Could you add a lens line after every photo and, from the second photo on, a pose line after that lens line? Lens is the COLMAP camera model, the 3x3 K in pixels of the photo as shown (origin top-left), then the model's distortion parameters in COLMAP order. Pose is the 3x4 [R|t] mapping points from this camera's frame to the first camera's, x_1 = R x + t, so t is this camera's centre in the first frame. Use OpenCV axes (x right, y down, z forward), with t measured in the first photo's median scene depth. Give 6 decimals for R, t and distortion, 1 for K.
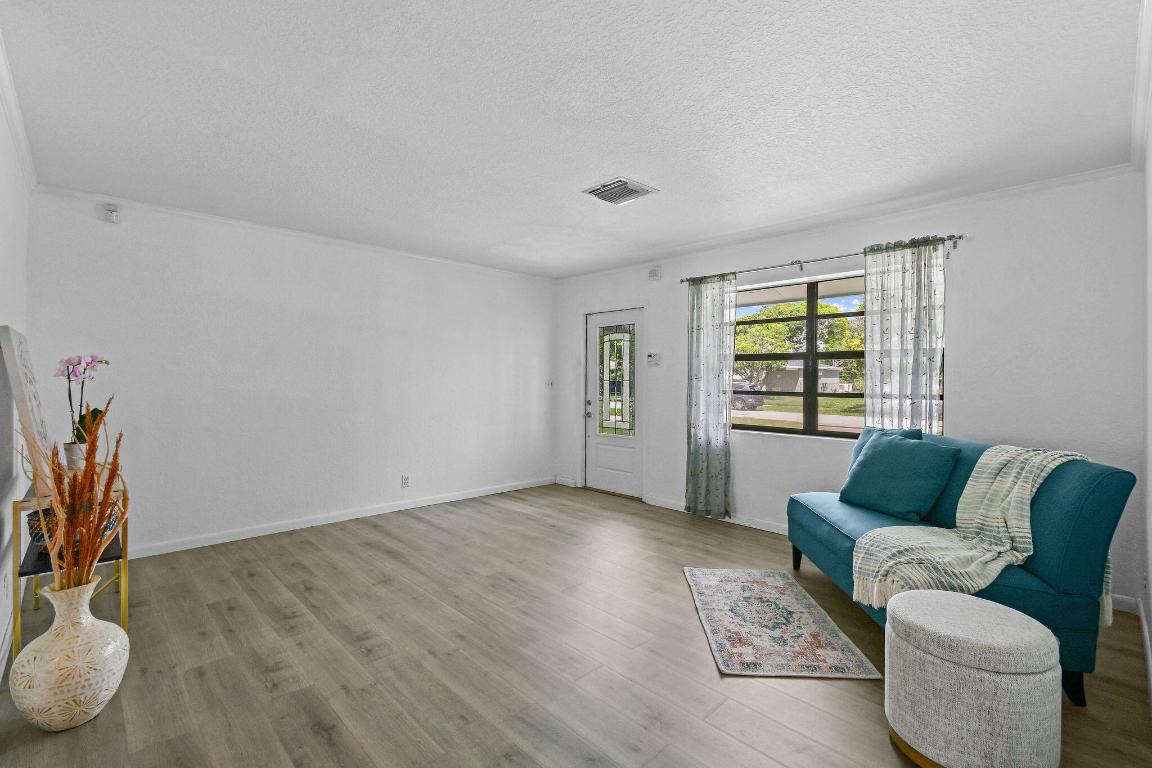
lens RADIAL K [[503.7, 0, 578.9], [0, 503.7, 381.1], [0, 0, 1]] dist [-0.000541, -0.000001]
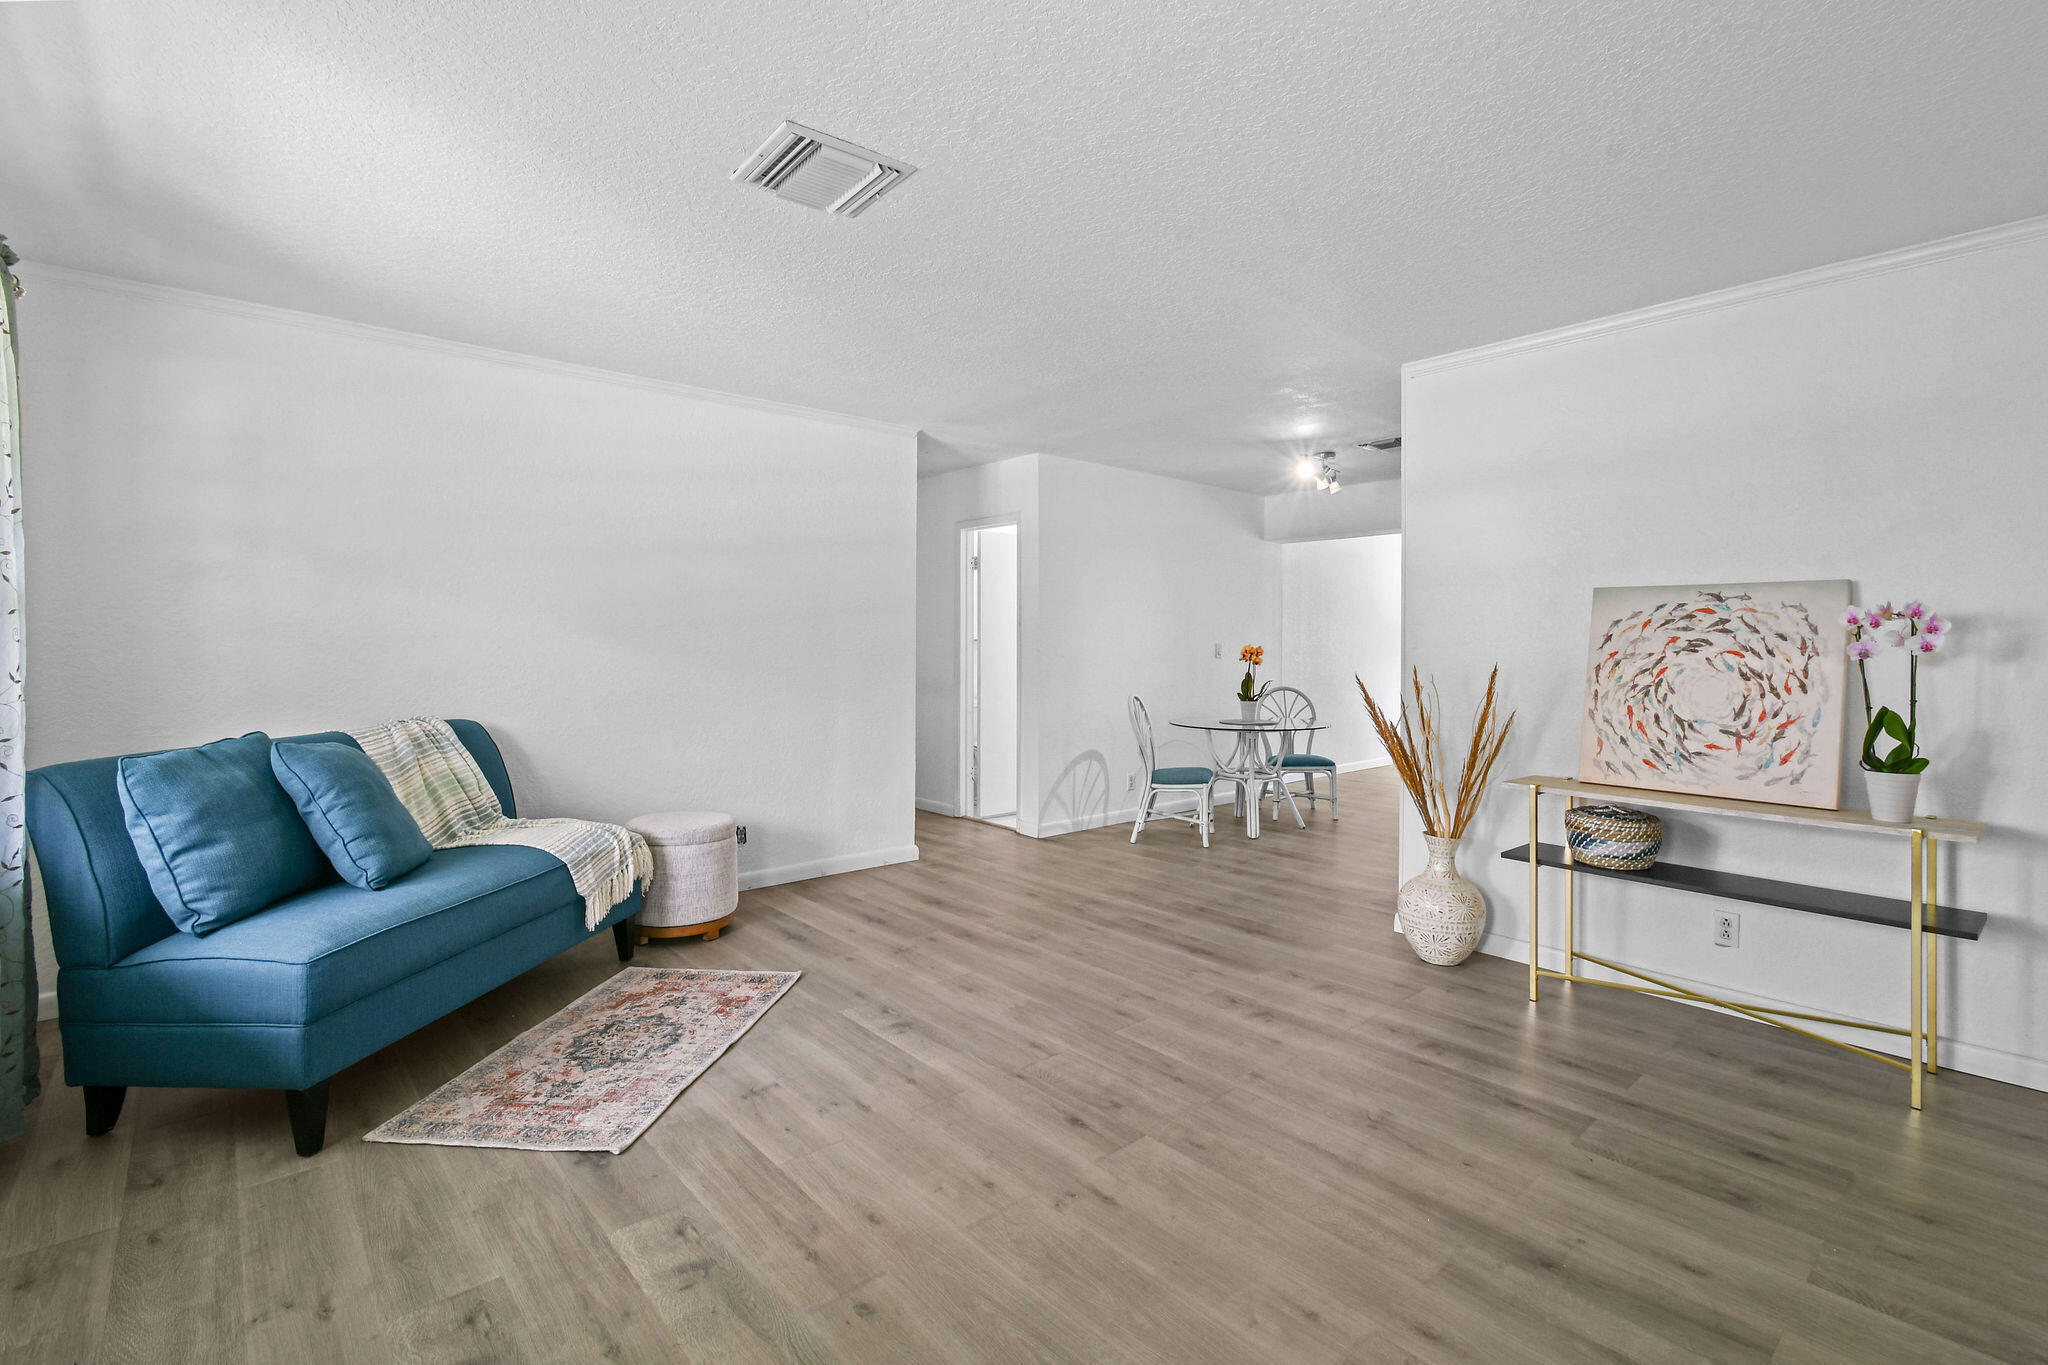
lens RADIAL K [[895.4, 0, 1058.2], [0, 895.4, 643.4], [0, 0, 1]] dist [-0.000541, -0.000001]
pose [[-0.999774, -0.011756, 0.017736, -0.154600], [-0.011691, 0.999924, 0.003786, -0.005403], [-0.017779, 0.003578, -0.999836, 2.147572]]
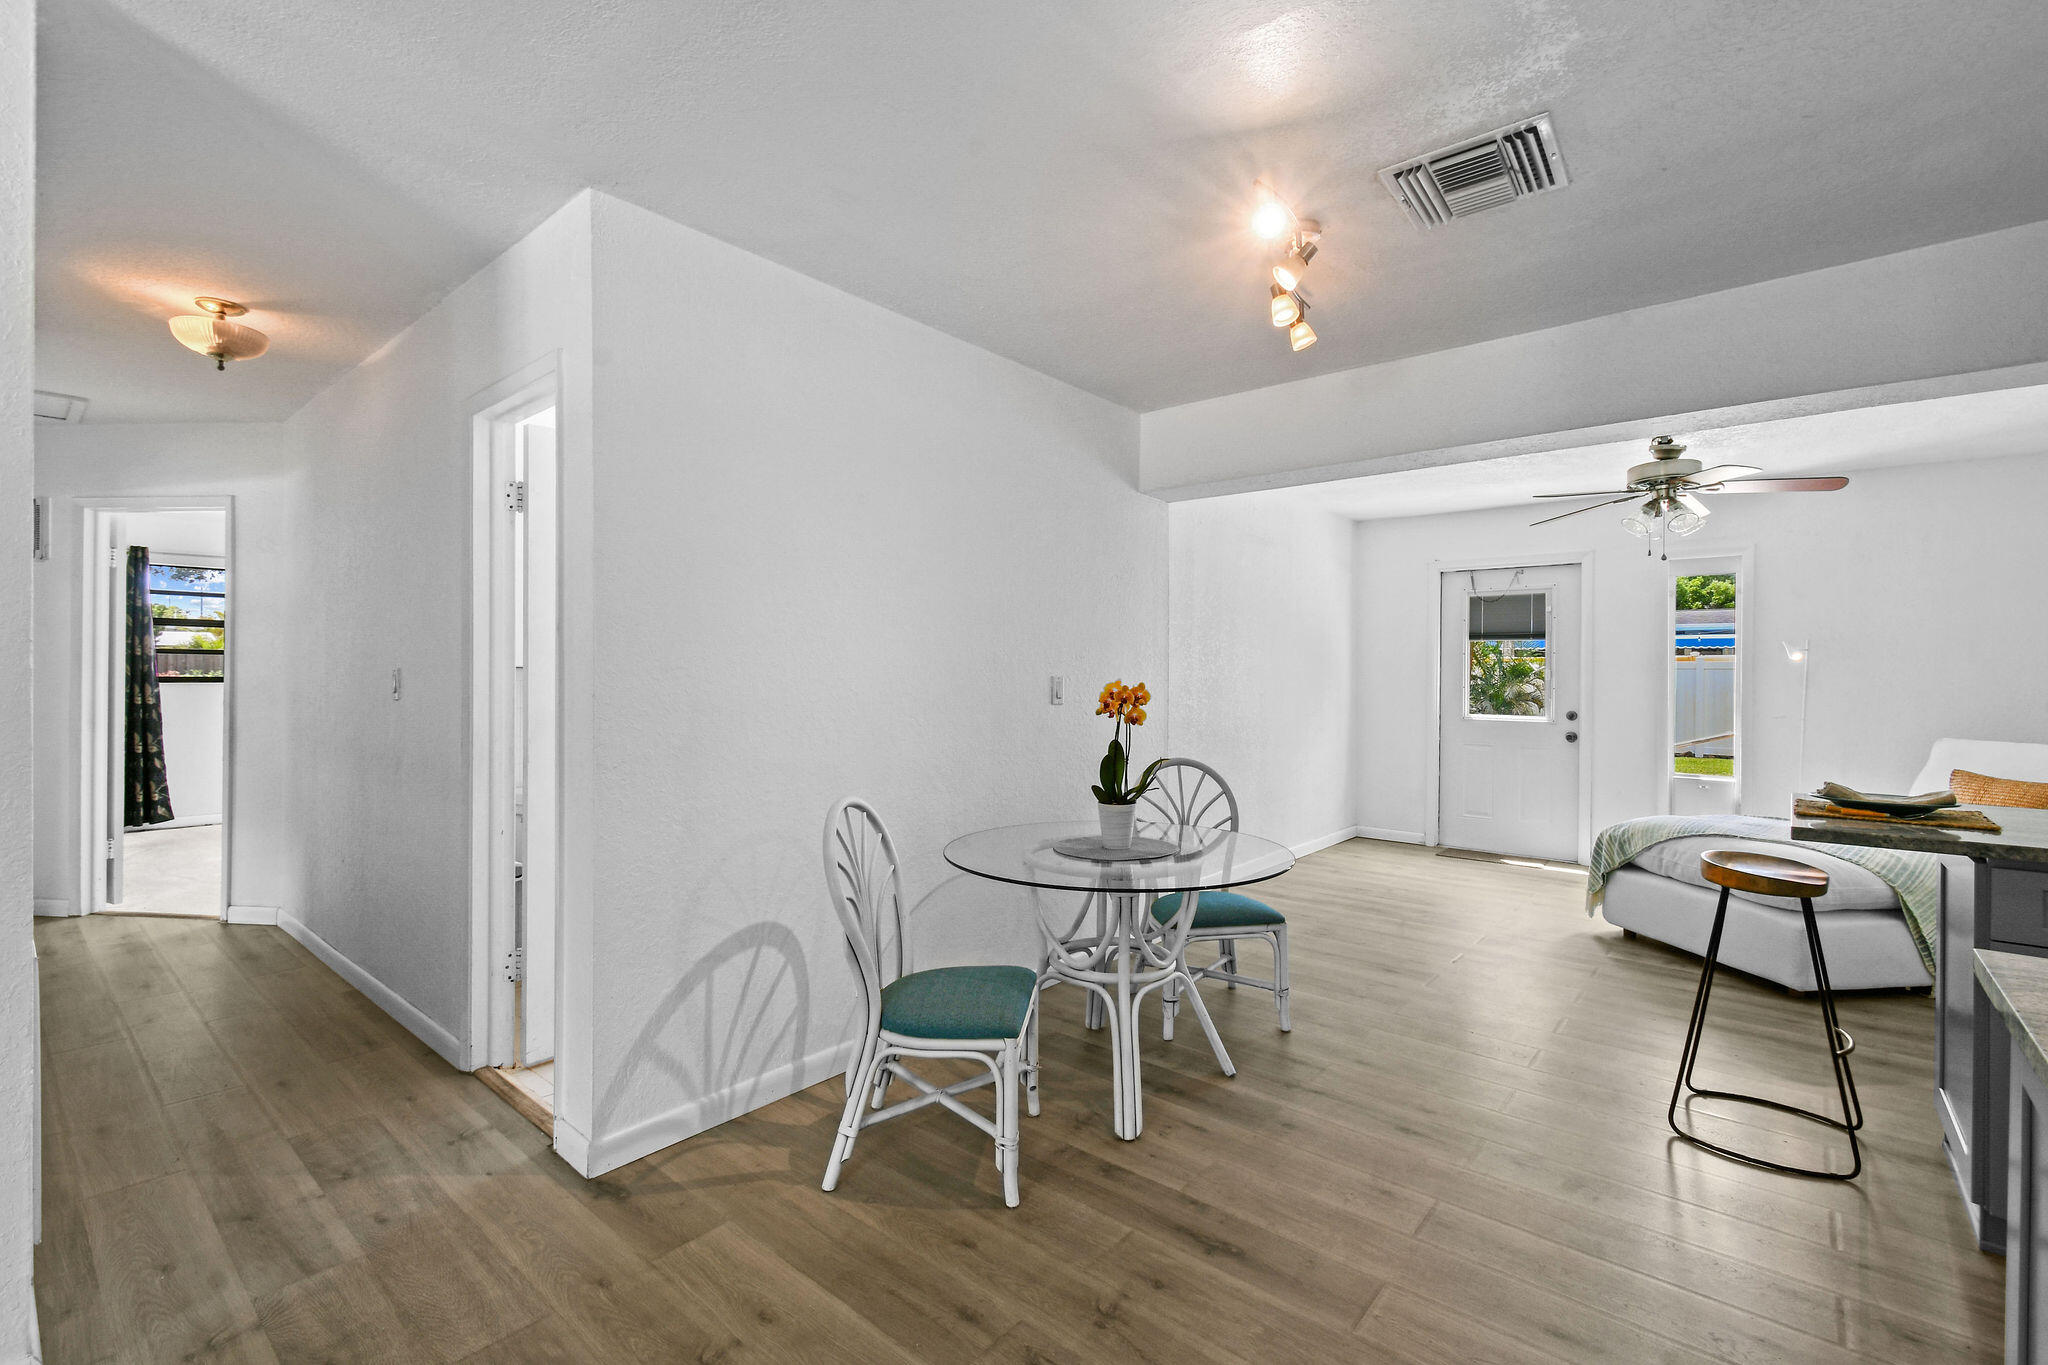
lens RADIAL K [[895.4, 0, 1019.5], [0, 895.4, 677.1], [0, 0, 1]] dist [-0.000541, -0.000001]
pose [[-0.995003, -0.013768, -0.098888, -0.333881], [-0.014457, 0.999876, 0.006252, -0.007408], [0.098790, 0.007651, -0.995079, 1.157269]]
